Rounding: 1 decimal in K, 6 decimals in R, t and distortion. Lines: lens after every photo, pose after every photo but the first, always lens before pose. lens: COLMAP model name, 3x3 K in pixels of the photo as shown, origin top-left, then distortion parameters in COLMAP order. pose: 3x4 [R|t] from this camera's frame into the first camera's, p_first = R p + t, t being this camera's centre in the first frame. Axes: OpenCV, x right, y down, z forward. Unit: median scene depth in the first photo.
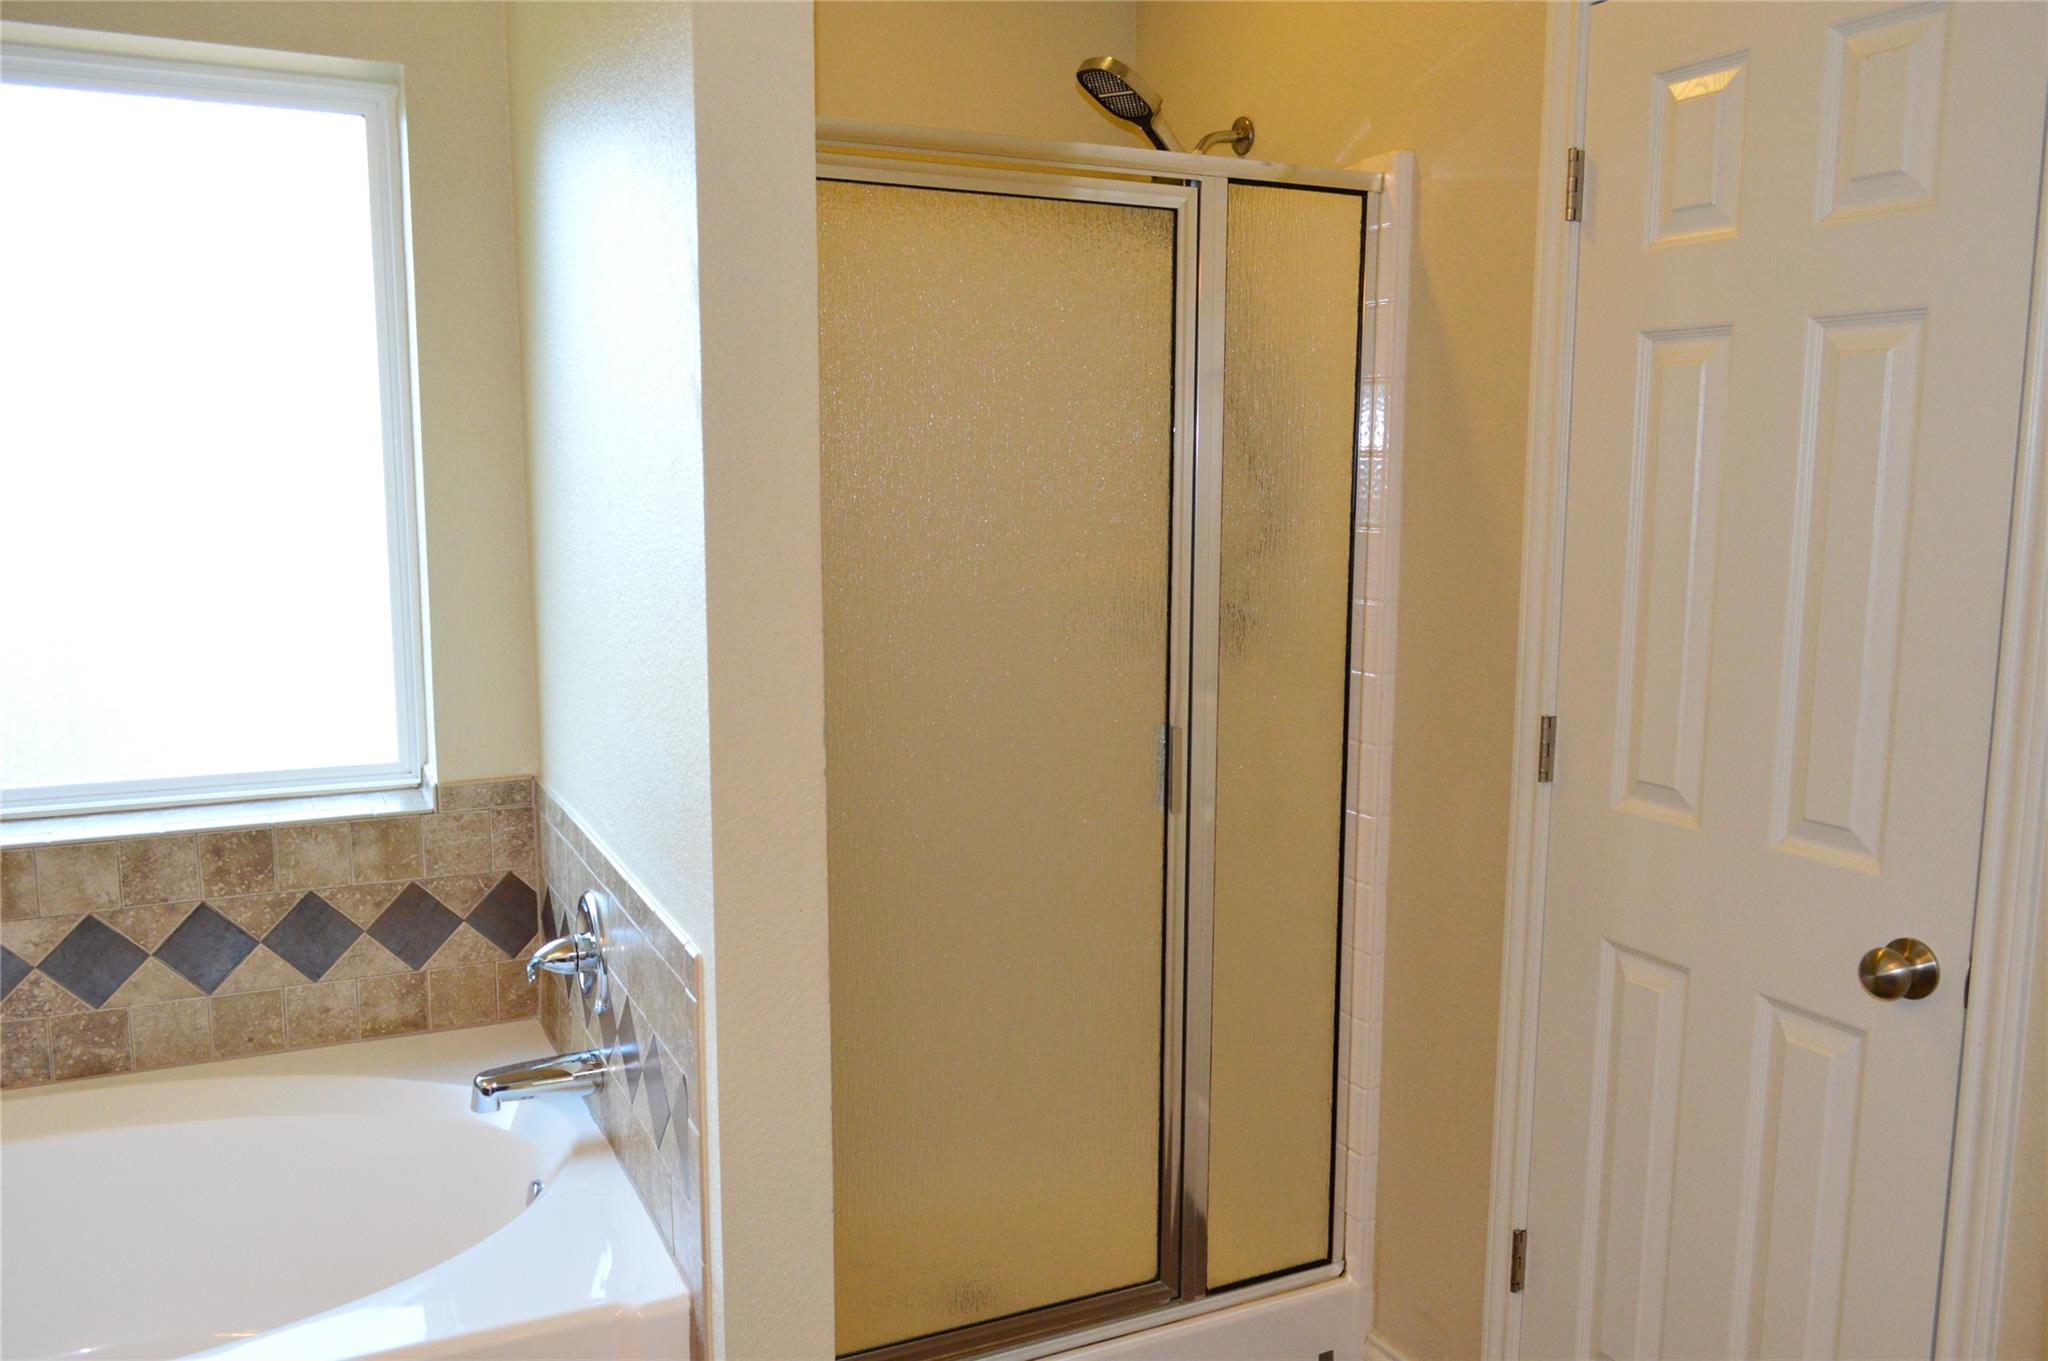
lens RADIAL K [[1613.4, 0, 1025.4], [0, 1613.4, 699.8], [0, 0, 1]] dist [-0.013892, 0.012822]
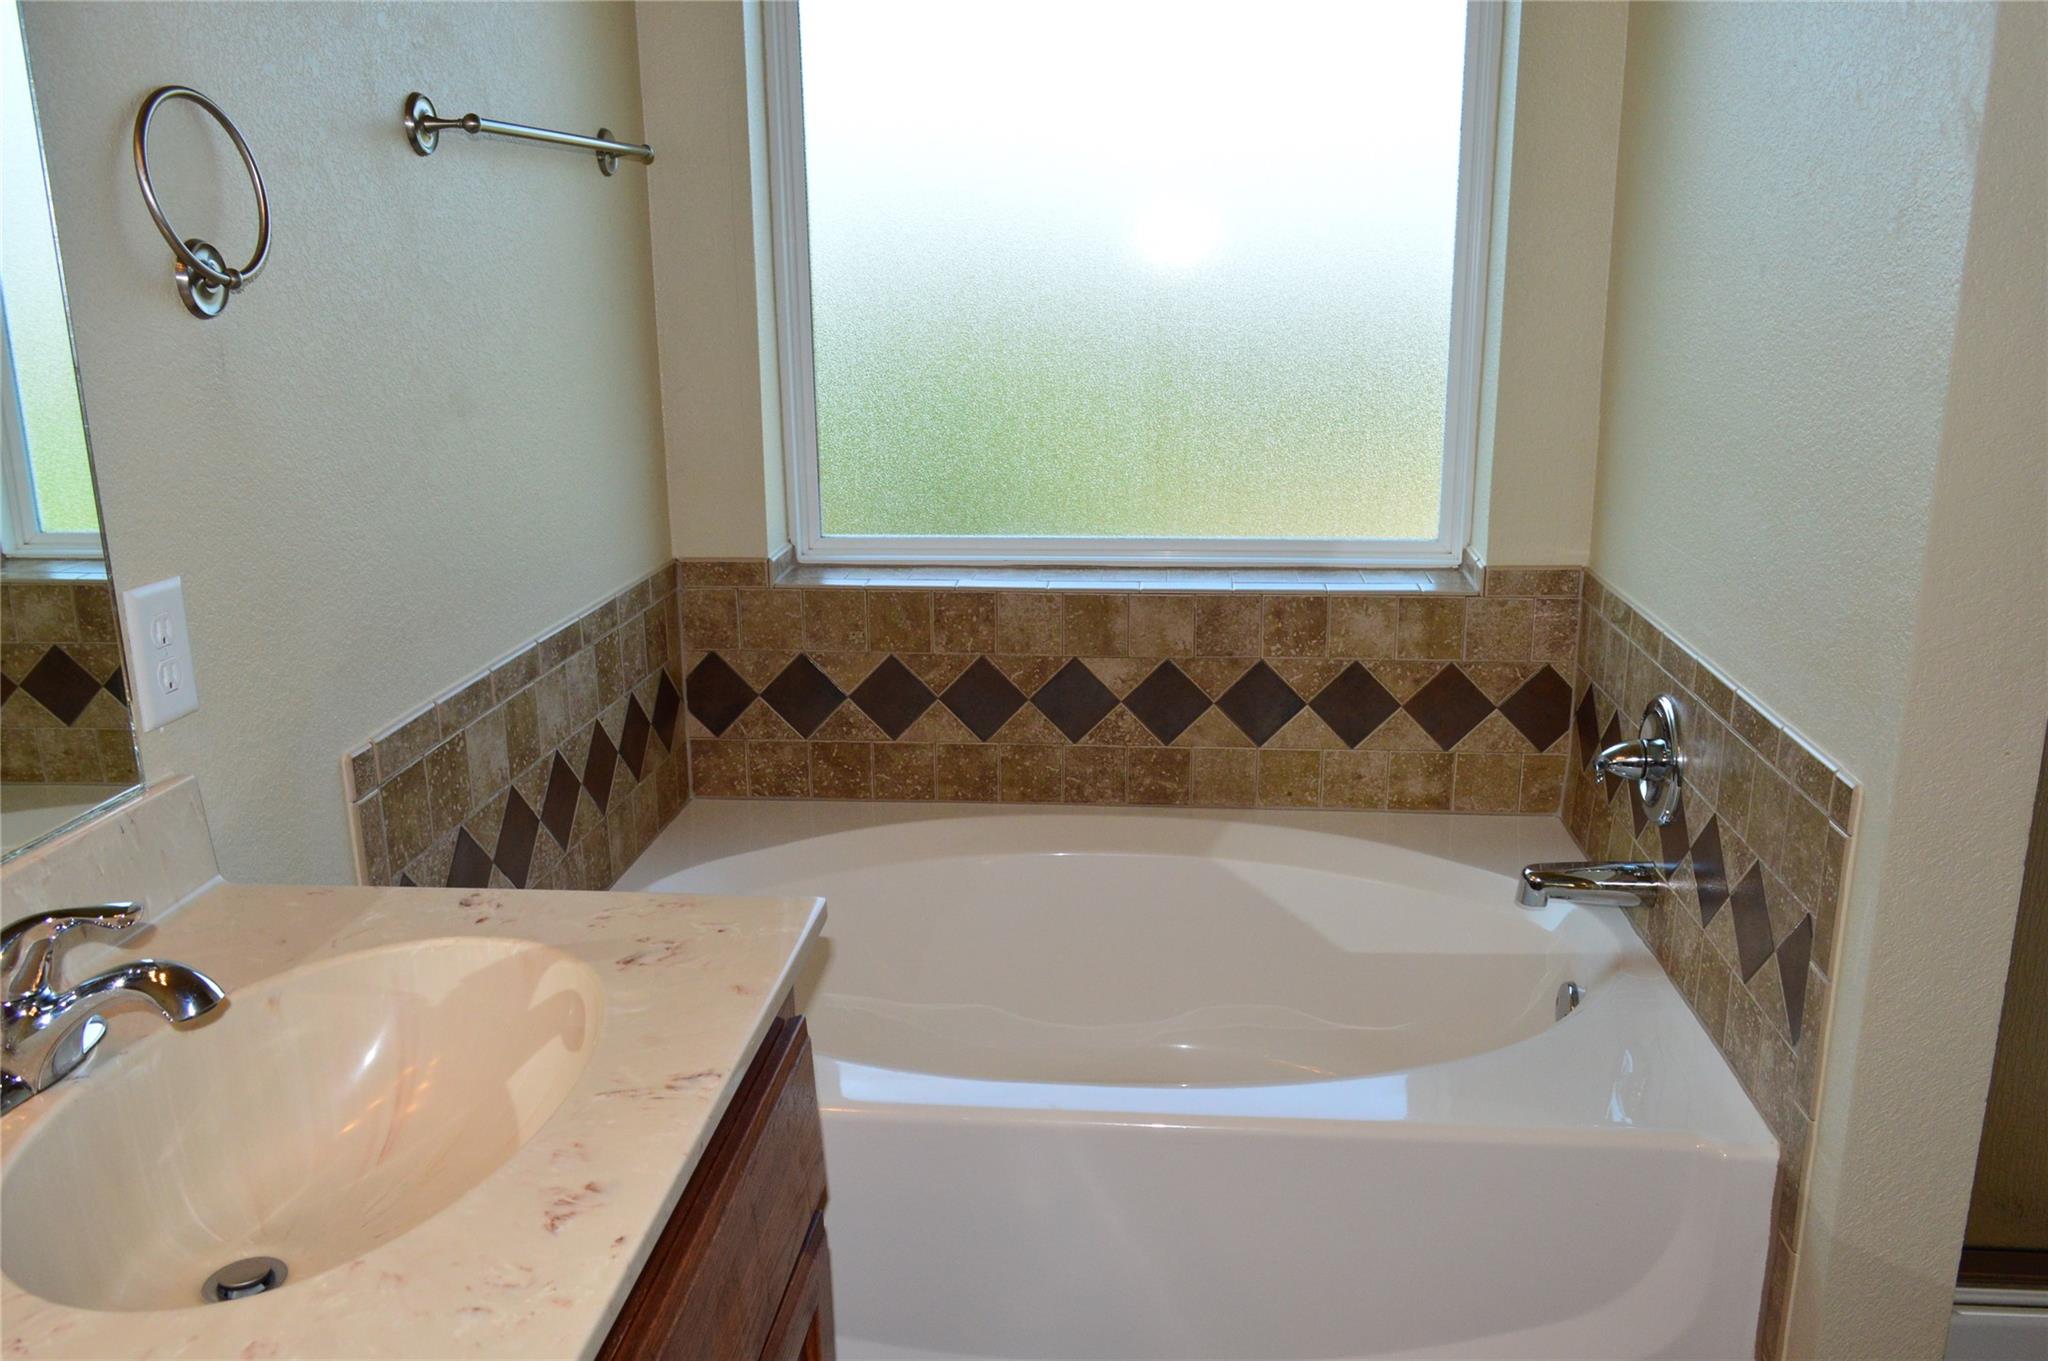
lens RADIAL K [[1613.4, 0, 1037.2], [0, 1613.4, 688.6], [0, 0, 1]] dist [-0.013892, 0.012822]
pose [[0.856784, 0.121302, -0.501206, -0.103777], [-0.060668, 0.988901, 0.135625, 0.009546], [0.512095, -0.085794, 0.854633, 0.016937]]
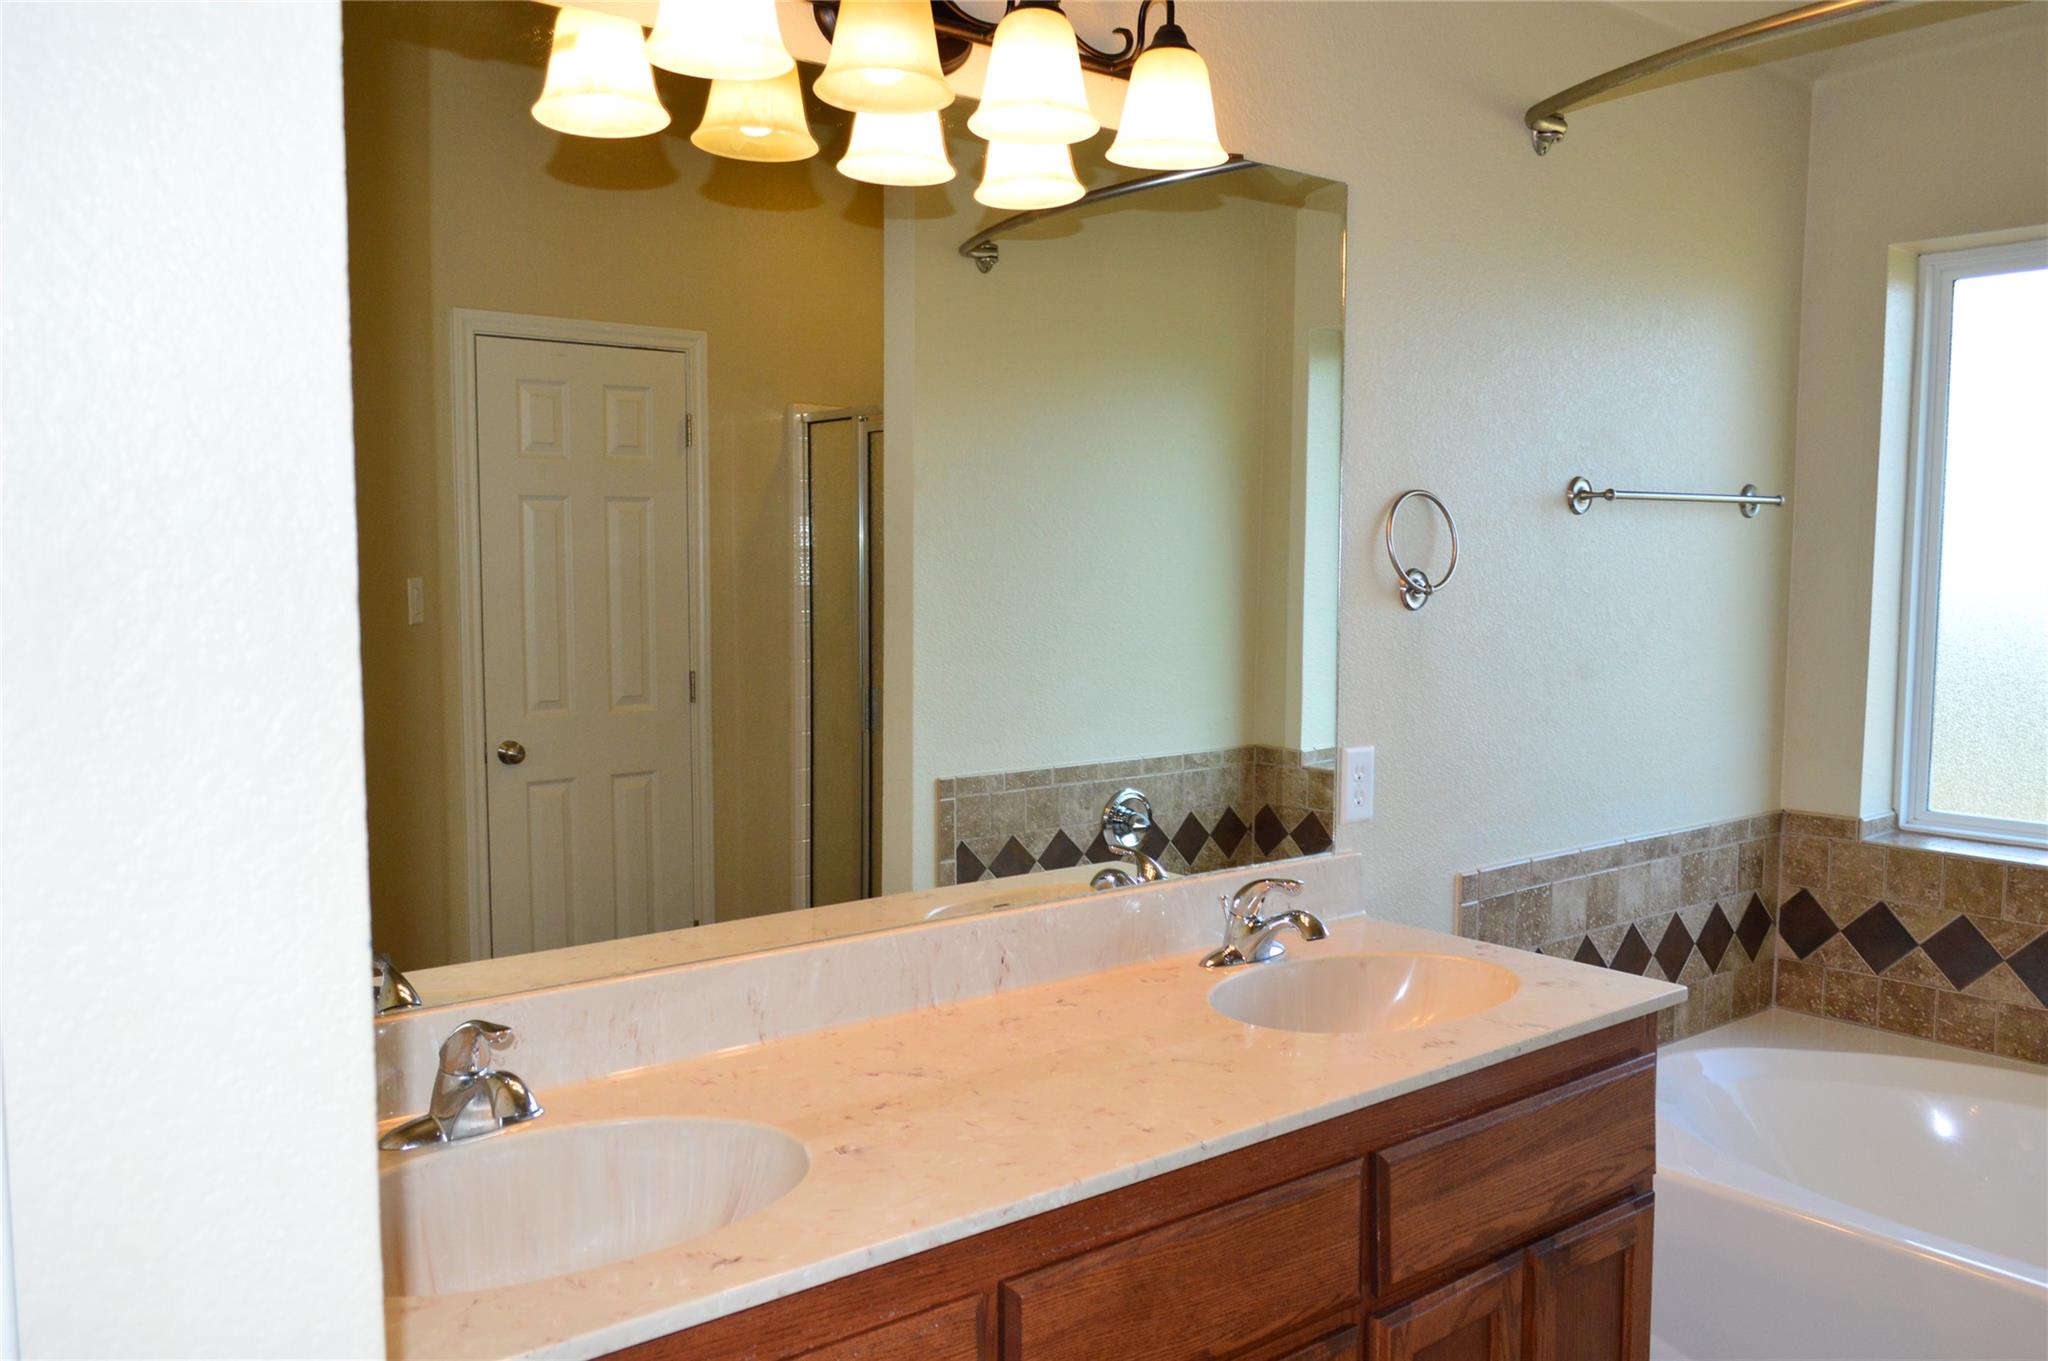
lens RADIAL K [[1613.4, 0, 1024.1], [0, 1613.4, 693.2], [0, 0, 1]] dist [-0.013892, 0.012822]
pose [[0.216311, 0.077464, -0.973247, 0.302633], [-0.140425, 0.988951, 0.047504, 0.013739], [0.966173, 0.126393, 0.224799, -0.105163]]
